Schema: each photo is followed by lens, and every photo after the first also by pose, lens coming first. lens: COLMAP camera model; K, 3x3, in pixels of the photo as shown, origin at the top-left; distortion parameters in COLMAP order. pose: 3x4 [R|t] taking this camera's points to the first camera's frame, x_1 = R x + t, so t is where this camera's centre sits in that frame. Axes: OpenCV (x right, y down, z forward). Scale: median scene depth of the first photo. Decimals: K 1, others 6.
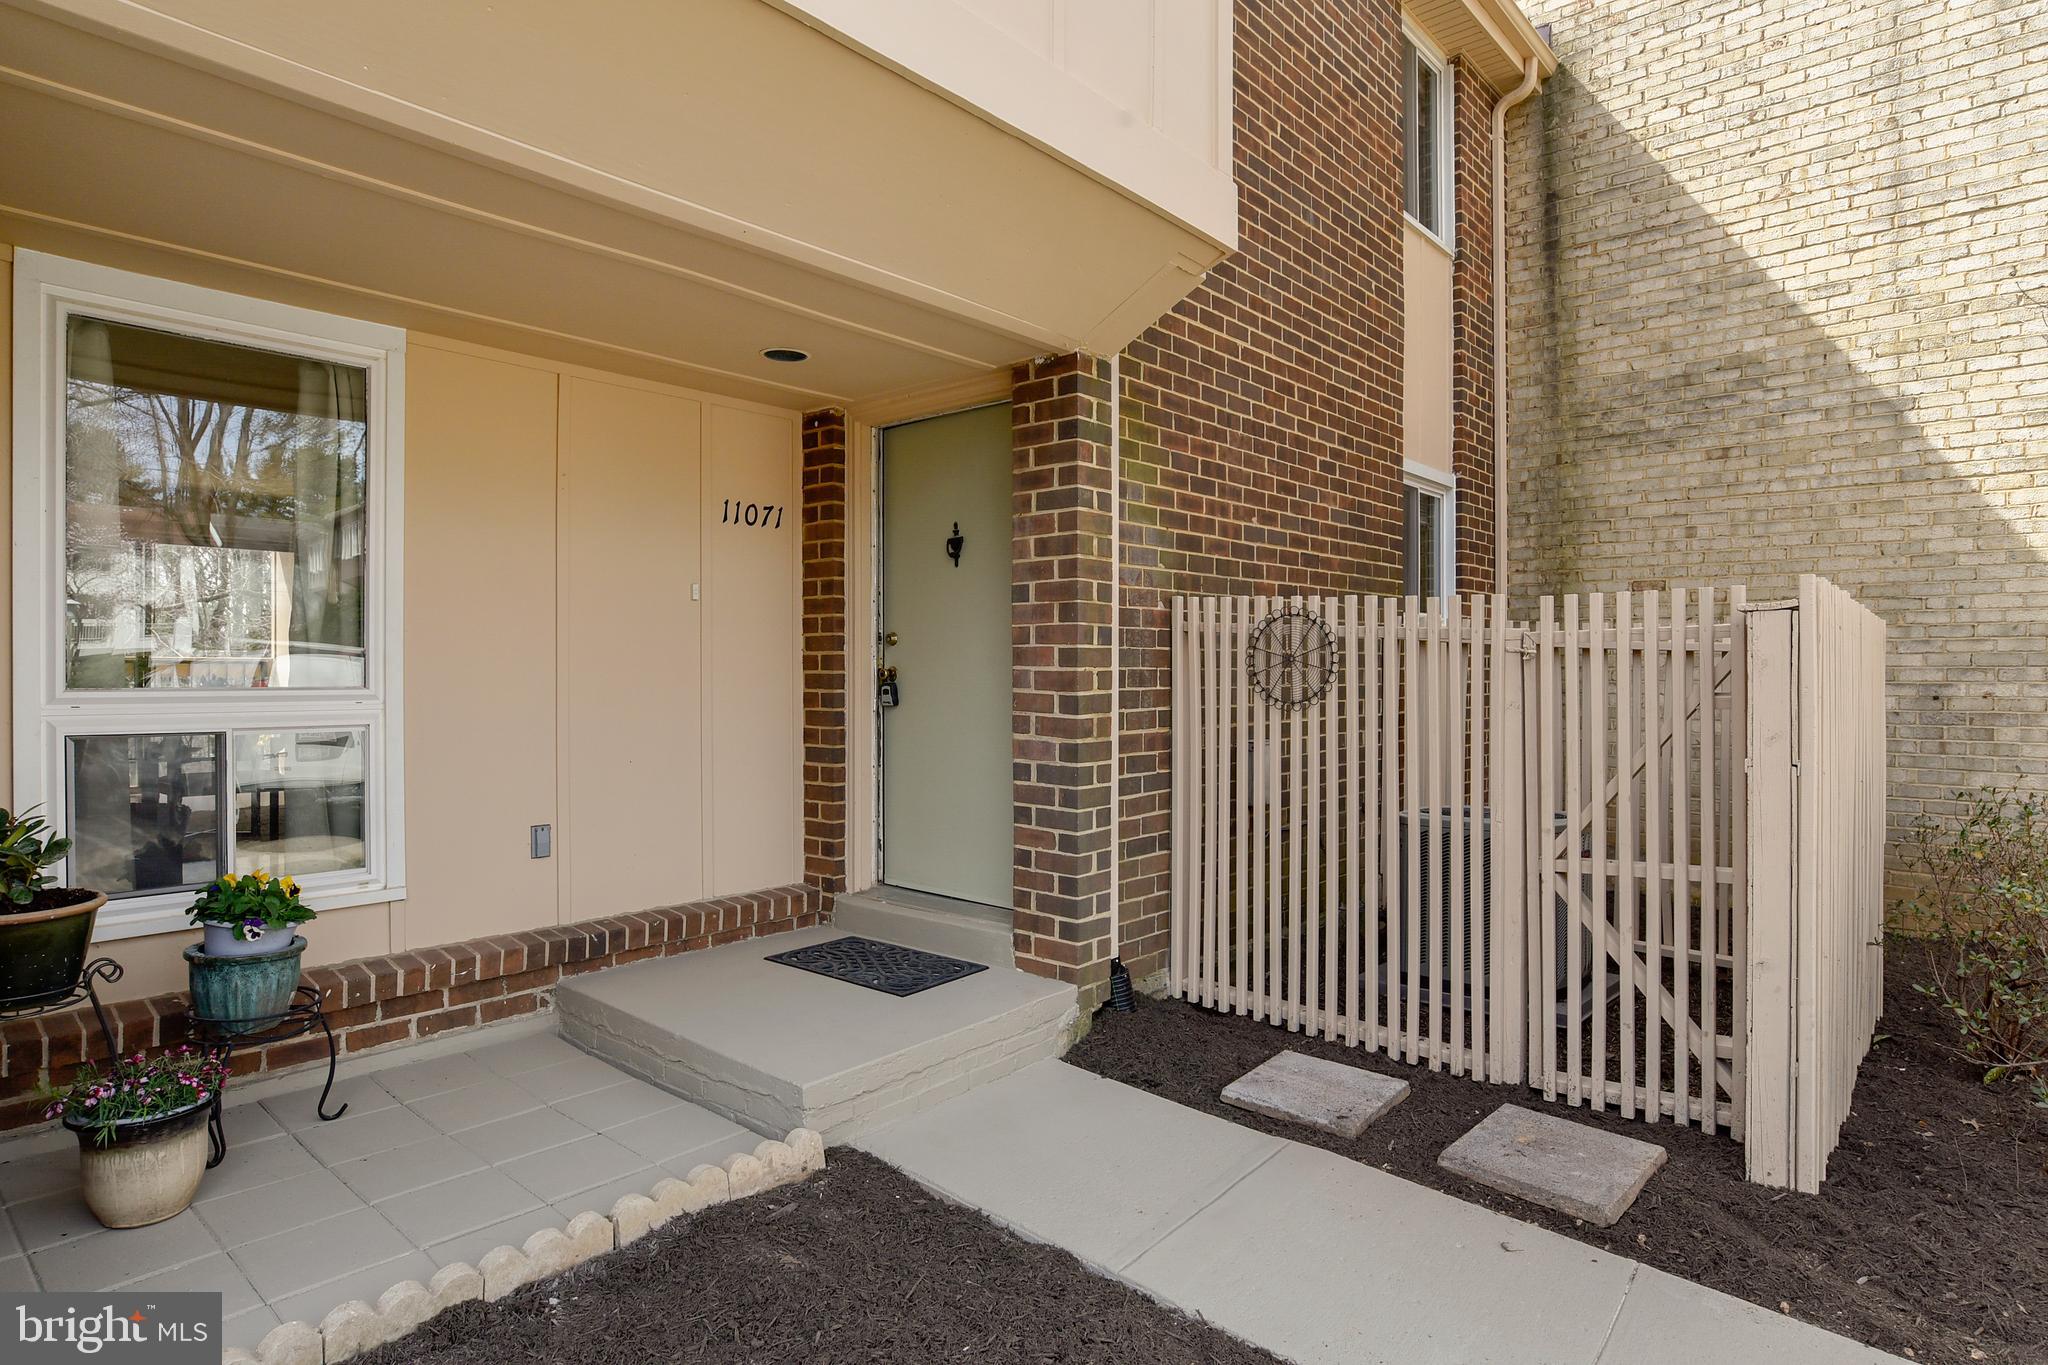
lens RADIAL K [[1108.7, 0, 1021.7], [0, 1108.7, 654.4], [0, 0, 1]] dist [-0.076339, 0.029227]
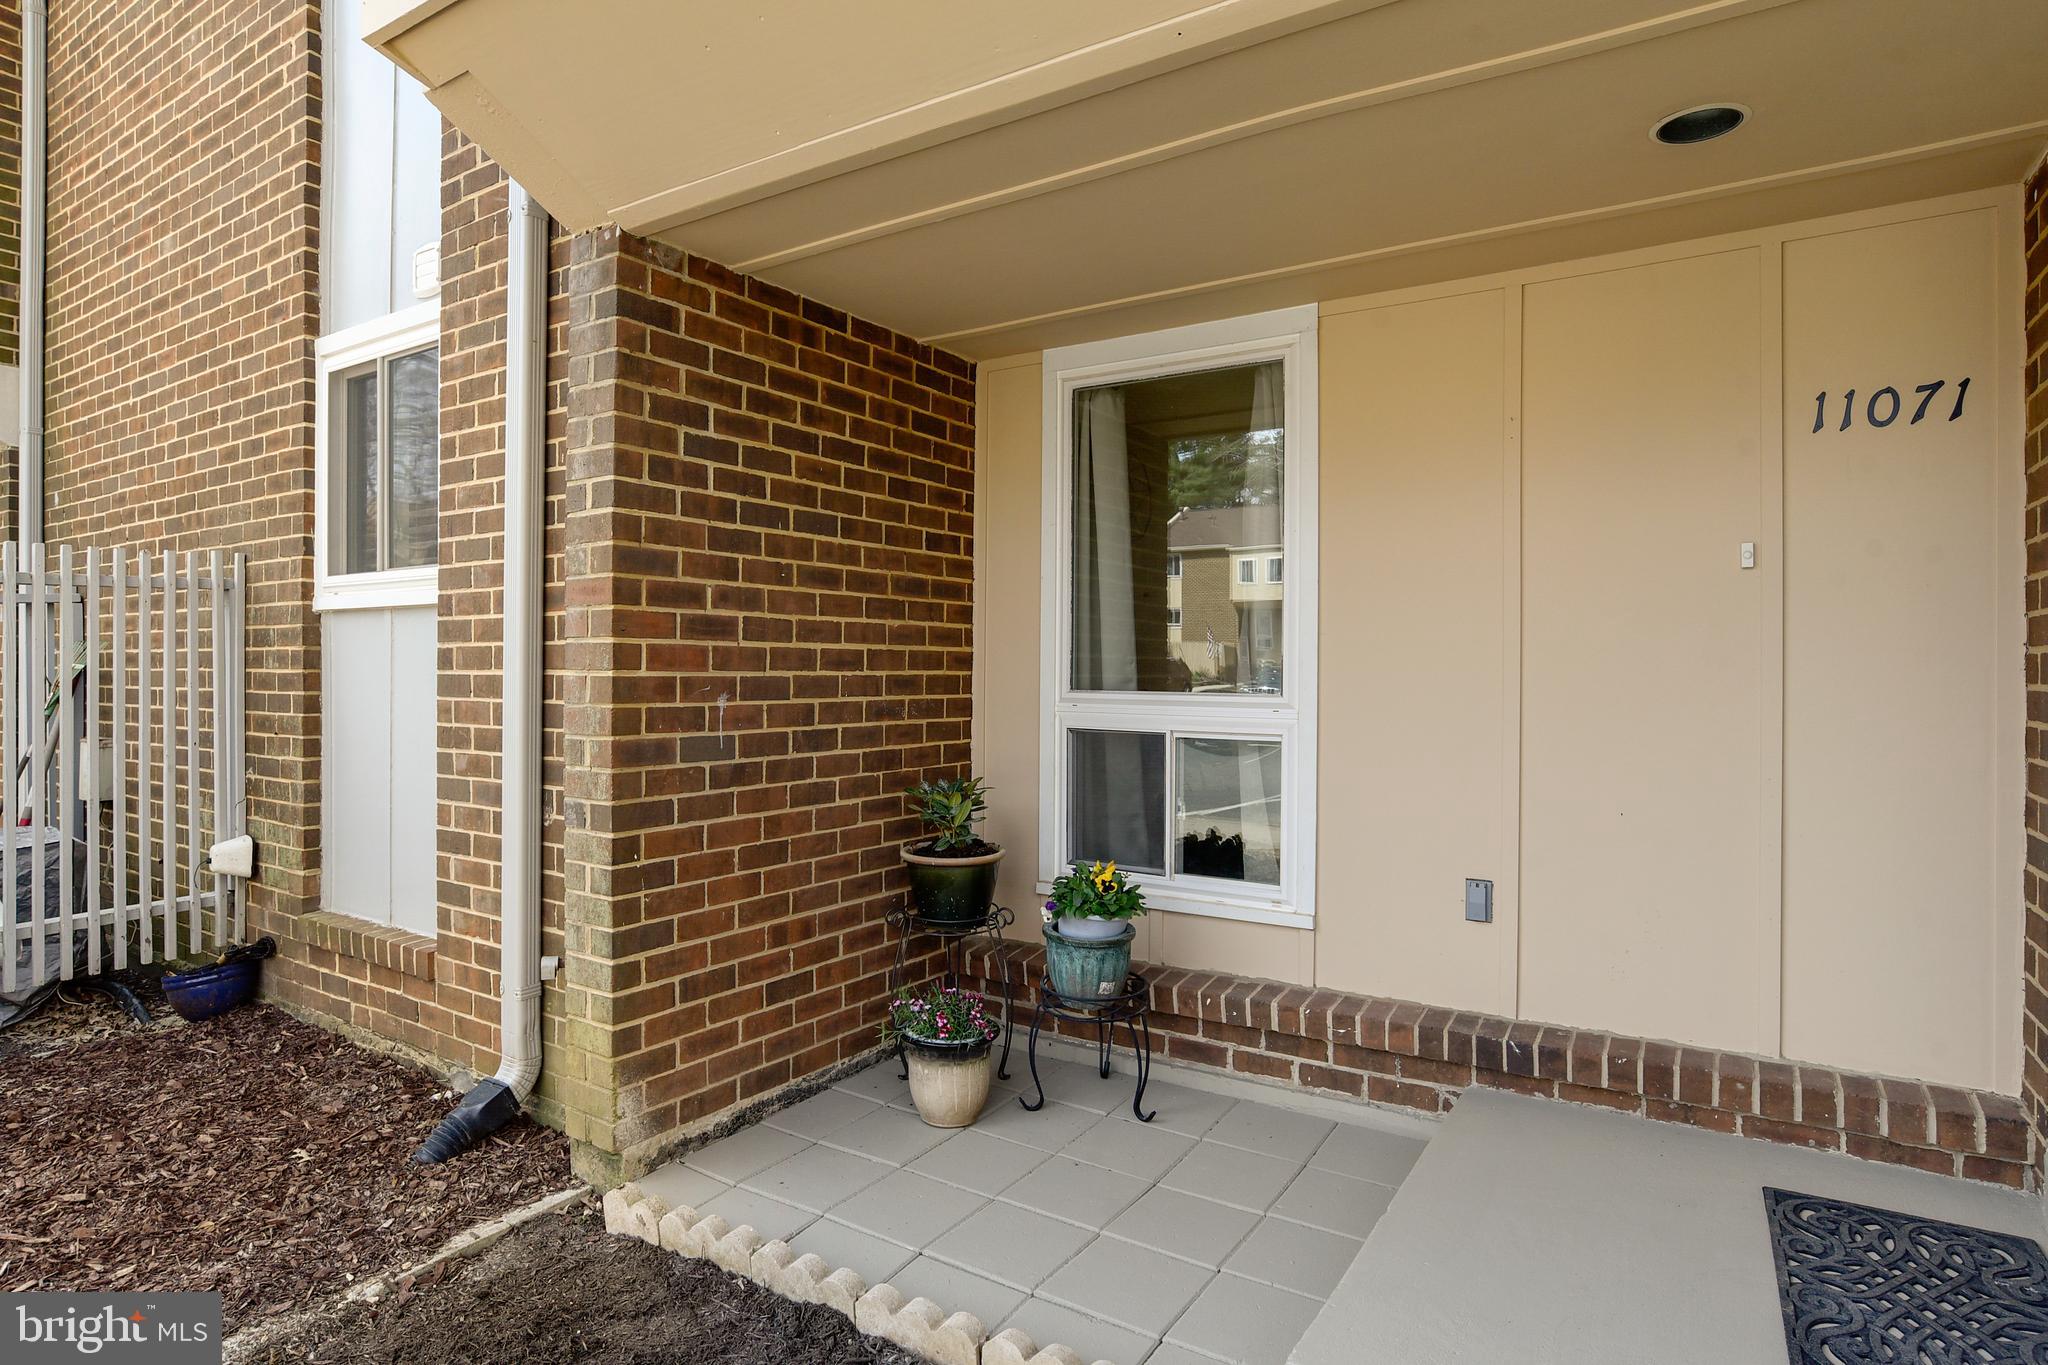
lens RADIAL K [[1116.9, 0, 1032.5], [0, 1116.9, 667.2], [0, 0, 1]] dist [-0.029223, 0.018217]
pose [[0.151074, -0.001324, -0.988522, 0.233497], [0.008735, 0.999962, -0.000004, 0.002452], [0.988484, -0.008634, 0.151080, 0.455696]]
